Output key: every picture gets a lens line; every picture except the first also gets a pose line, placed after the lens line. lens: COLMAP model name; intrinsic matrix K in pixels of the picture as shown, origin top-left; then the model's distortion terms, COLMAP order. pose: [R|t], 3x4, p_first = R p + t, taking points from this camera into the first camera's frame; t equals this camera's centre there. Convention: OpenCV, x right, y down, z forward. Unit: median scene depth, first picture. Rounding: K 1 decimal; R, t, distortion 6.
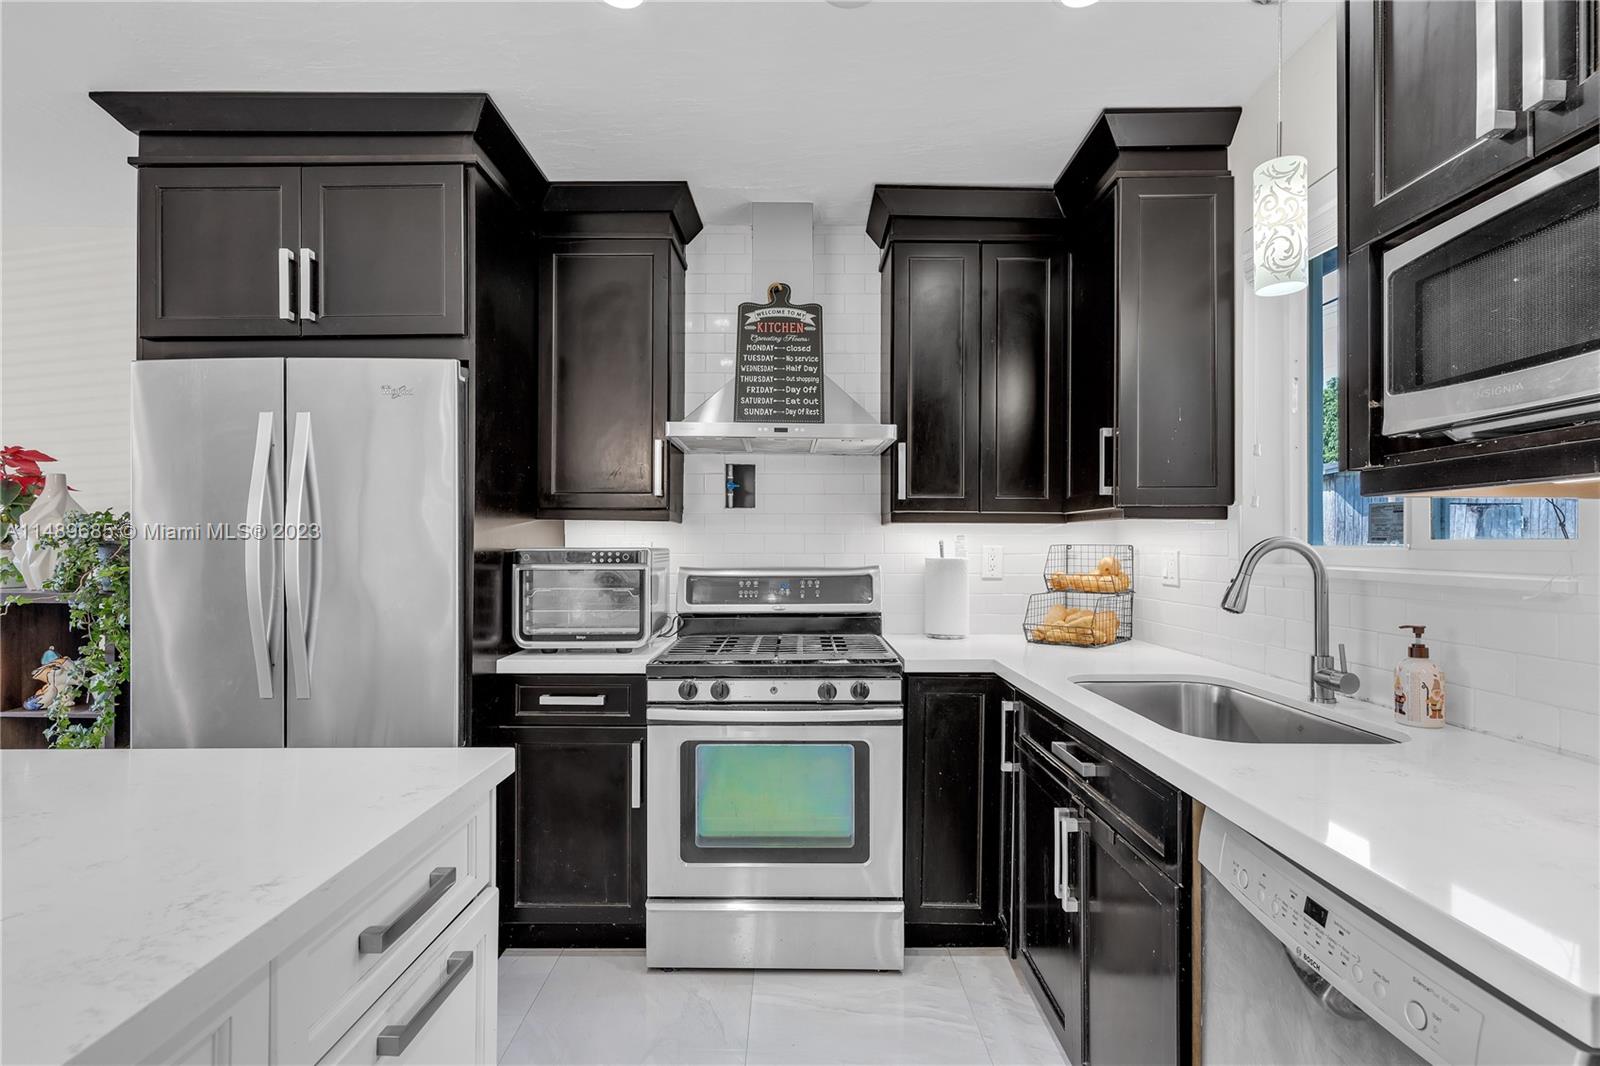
lens RADIAL K [[764.5, 0, 799.3], [0, 764.5, 544.5], [0, 0, 1]] dist [-0.001042, -0.000271]
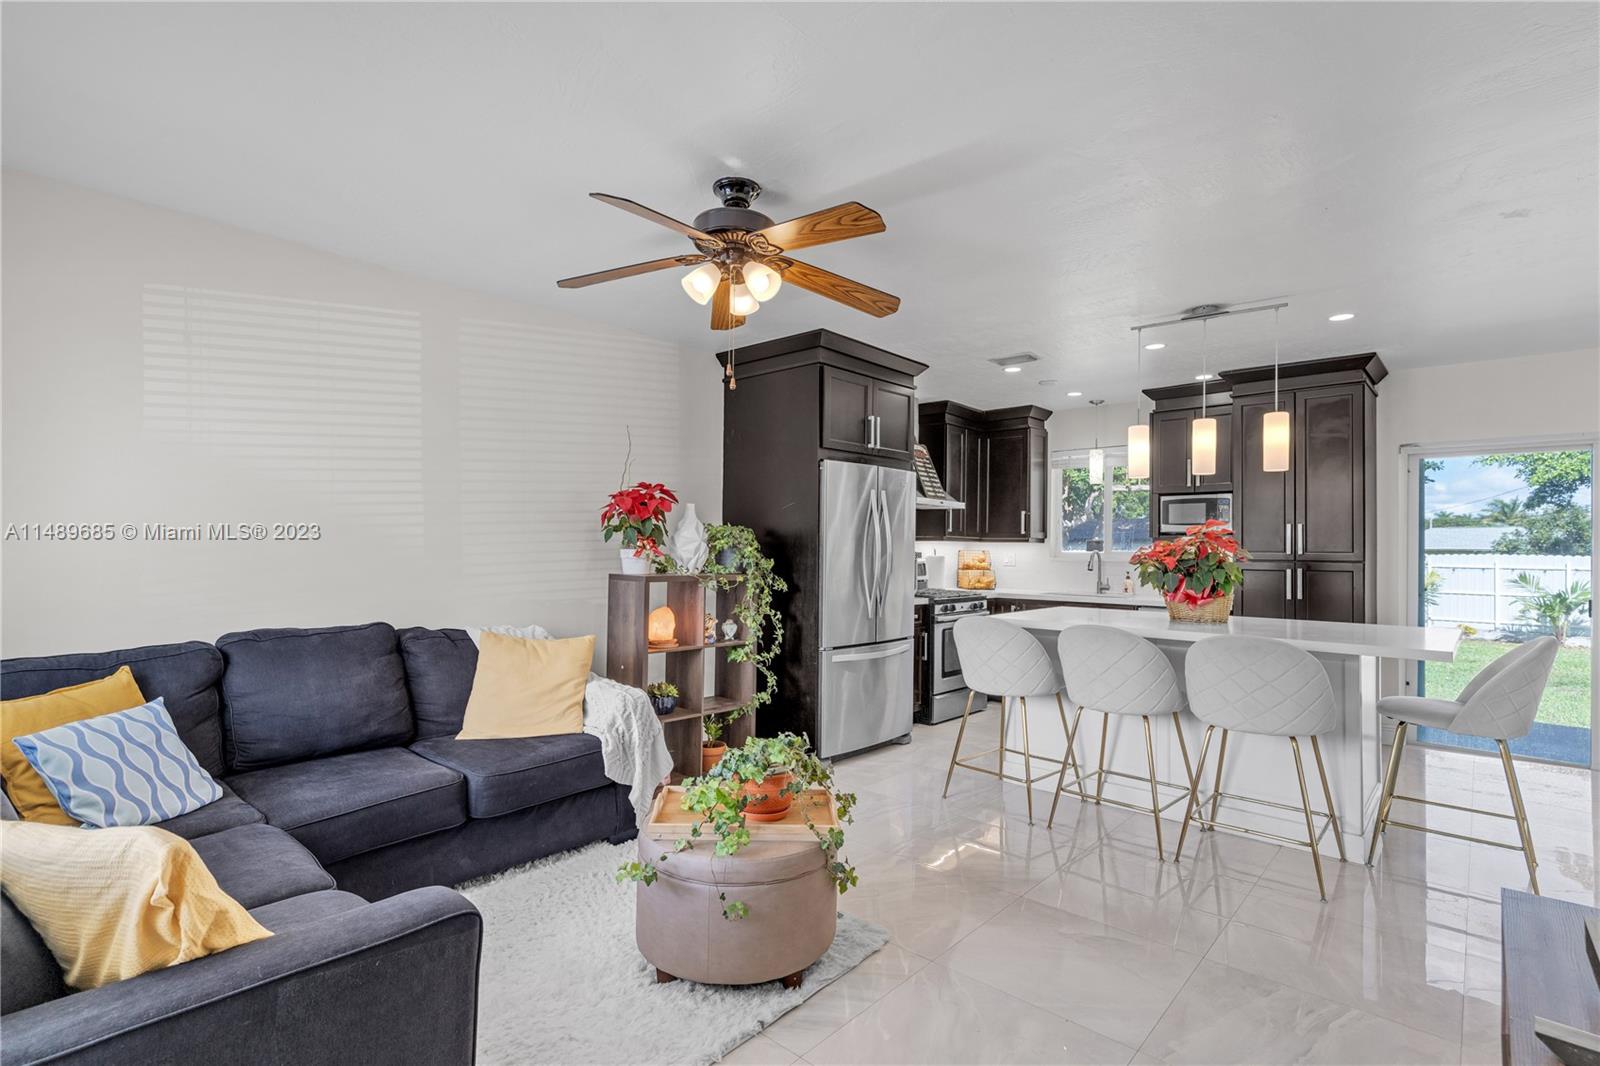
lens RADIAL K [[753.1, 0, 801.6], [0, 753.1, 538.1], [0, 0, 1]] dist [-0.000424, -0.000034]
pose [[0.668063, 0.018585, 0.743873, -2.309623], [-0.012311, 0.999827, -0.013923, 0.000719], [-0.744003, 0.000143, 0.668176, -0.295885]]
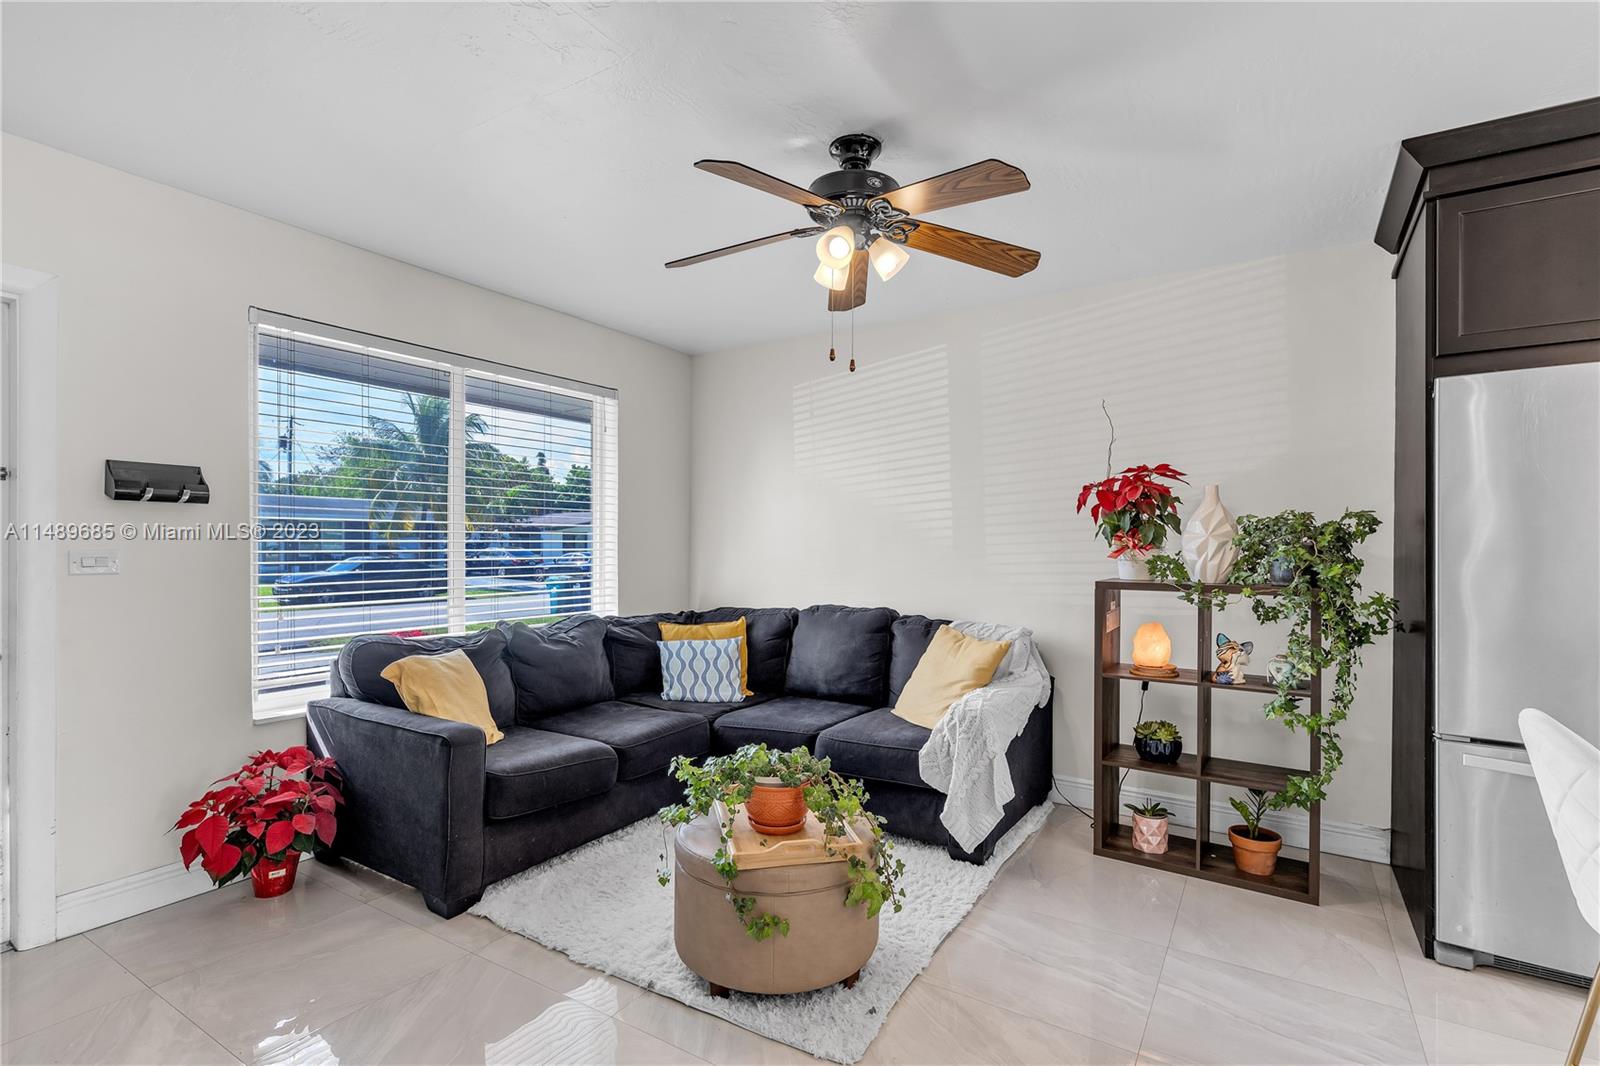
lens RADIAL K [[764.5, 0, 799.3], [0, 764.5, 544.5], [0, 0, 1]] dist [-0.001042, -0.000271]
pose [[0.845328, 0.003111, -0.534239, -1.005045], [-0.003025, 0.999995, 0.001036, -0.000629], [0.534239, 0.000741, 0.845333, -0.388006]]
